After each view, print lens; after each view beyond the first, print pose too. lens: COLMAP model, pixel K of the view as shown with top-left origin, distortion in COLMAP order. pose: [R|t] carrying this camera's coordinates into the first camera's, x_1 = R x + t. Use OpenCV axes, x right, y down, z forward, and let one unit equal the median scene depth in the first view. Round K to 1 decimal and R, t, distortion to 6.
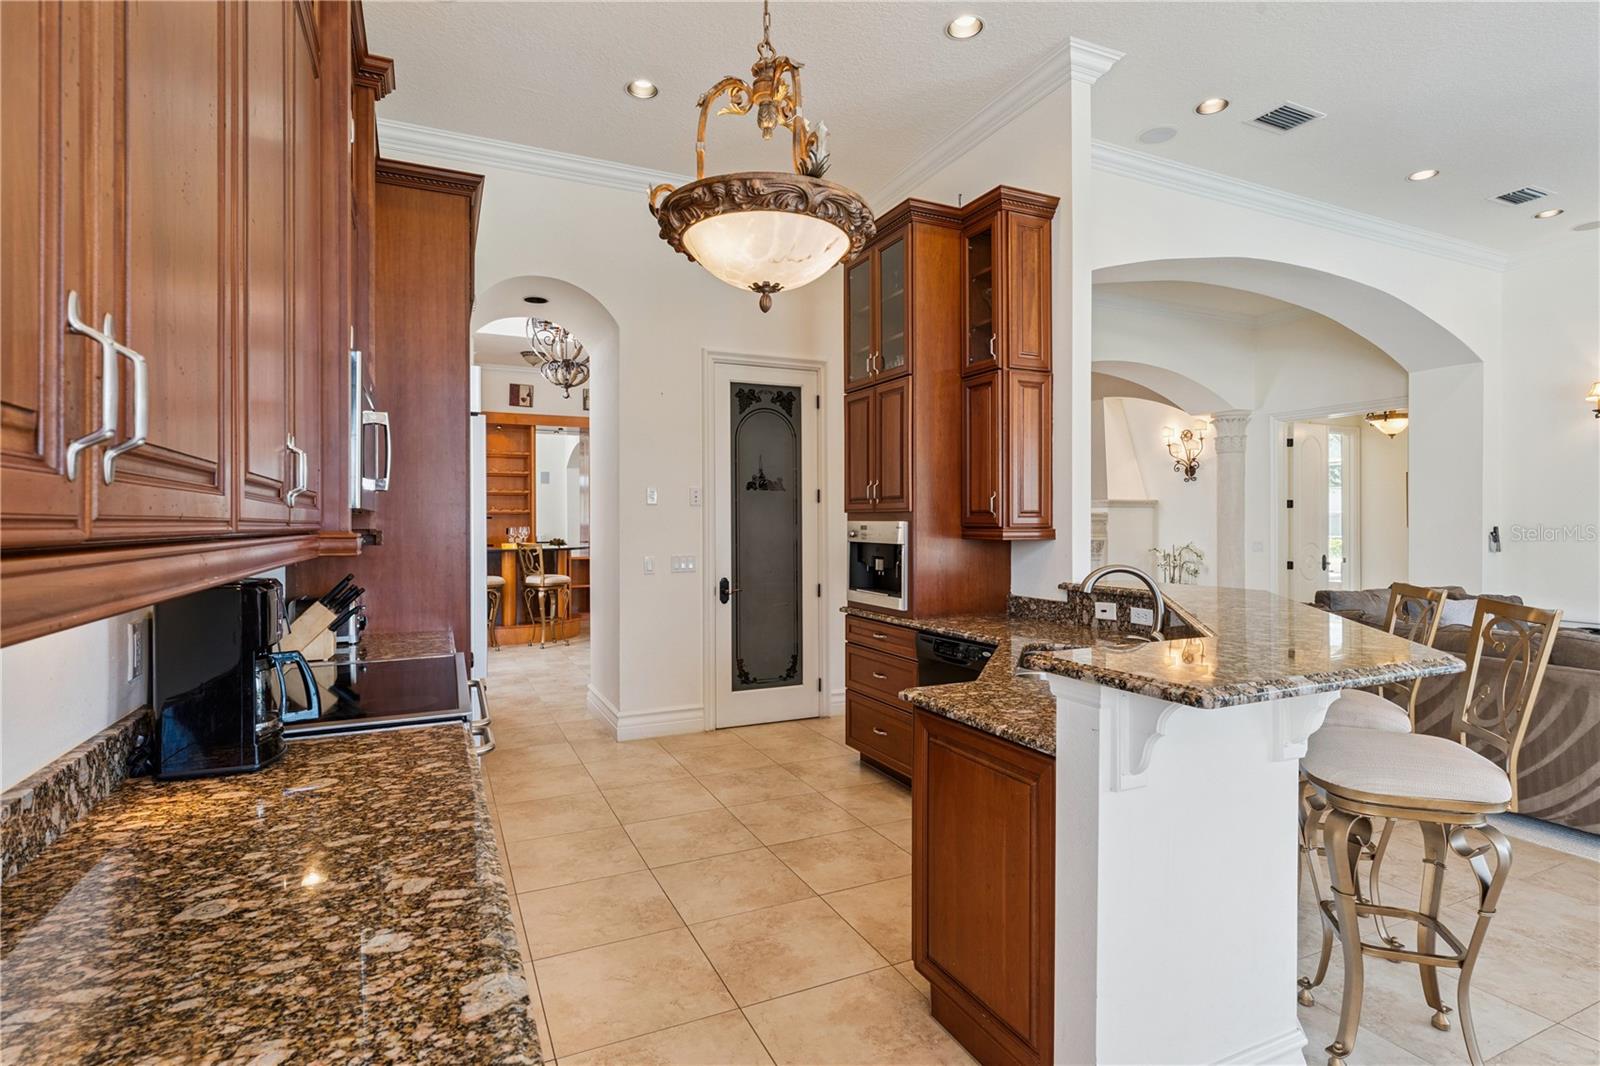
lens RADIAL K [[789.4, 0, 799.3], [0, 789.4, 524.7], [0, 0, 1]] dist [-0.001090, 0.000056]
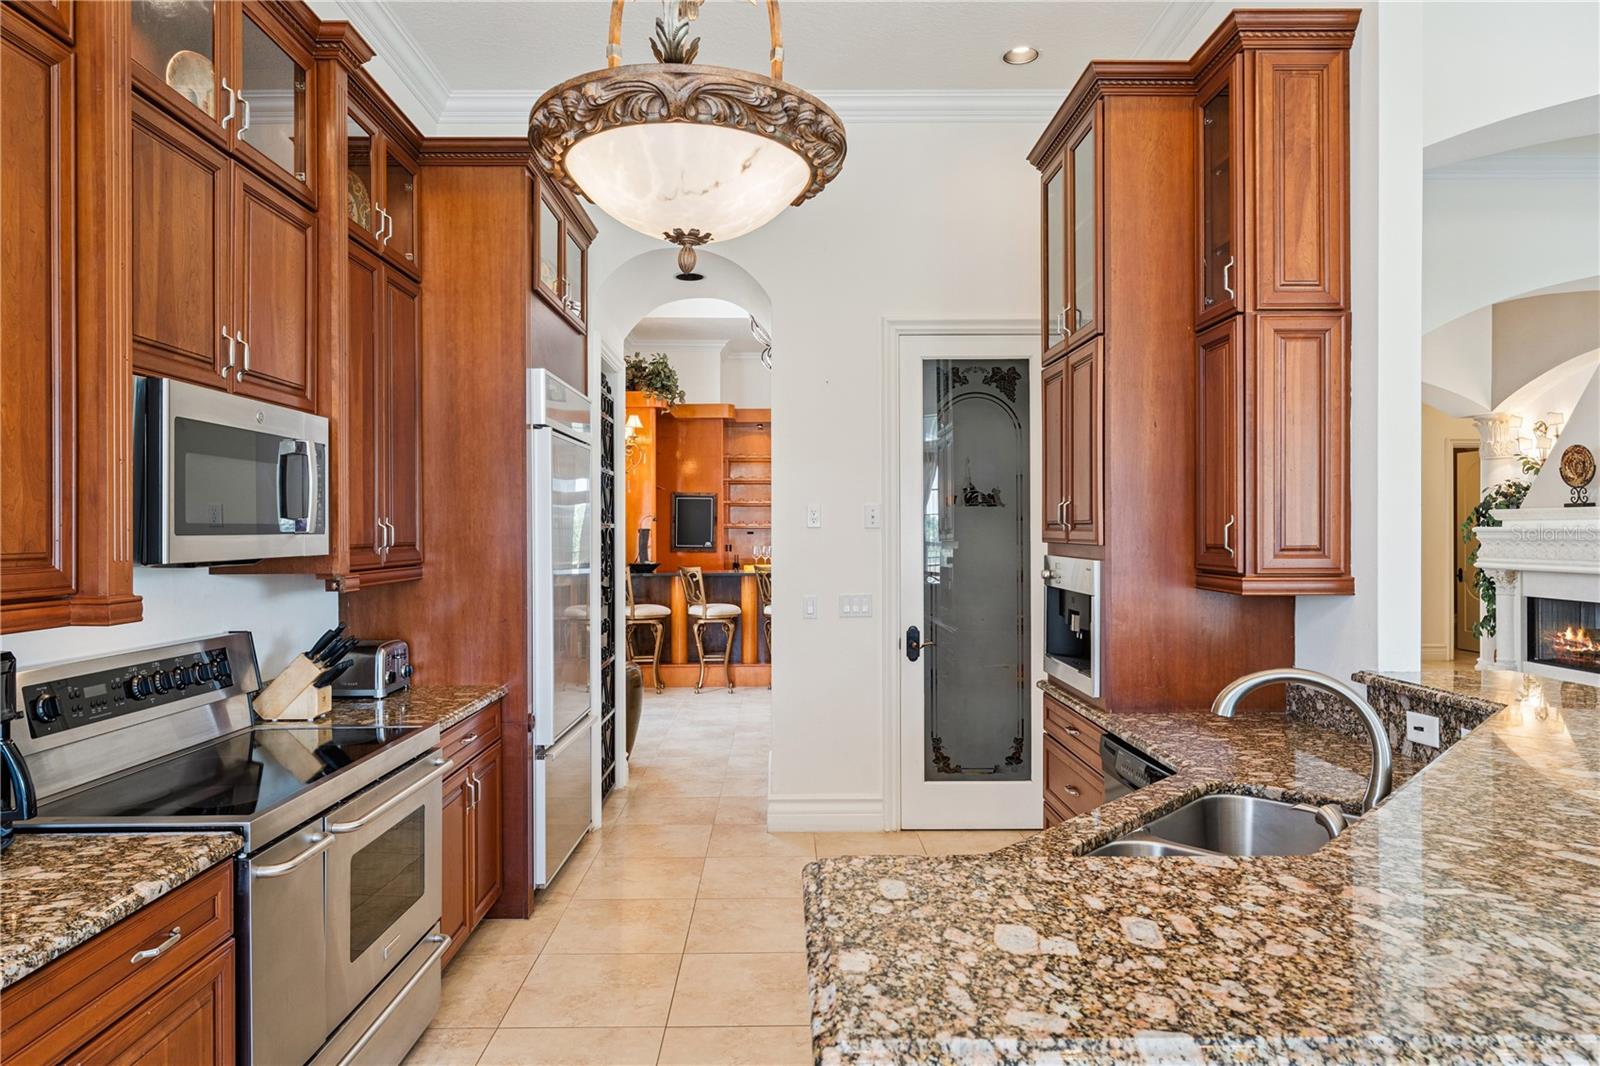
lens RADIAL K [[975.6, 0, 798.6], [0, 975.6, 534.6], [0, 0, 1]] dist [0.000152, -0.001672]
pose [[0.908841, 0.001939, -0.417139, 0.254486], [-0.000512, 0.999994, 0.003534, -0.029010], [0.417143, -0.002998, 0.908836, 0.172455]]
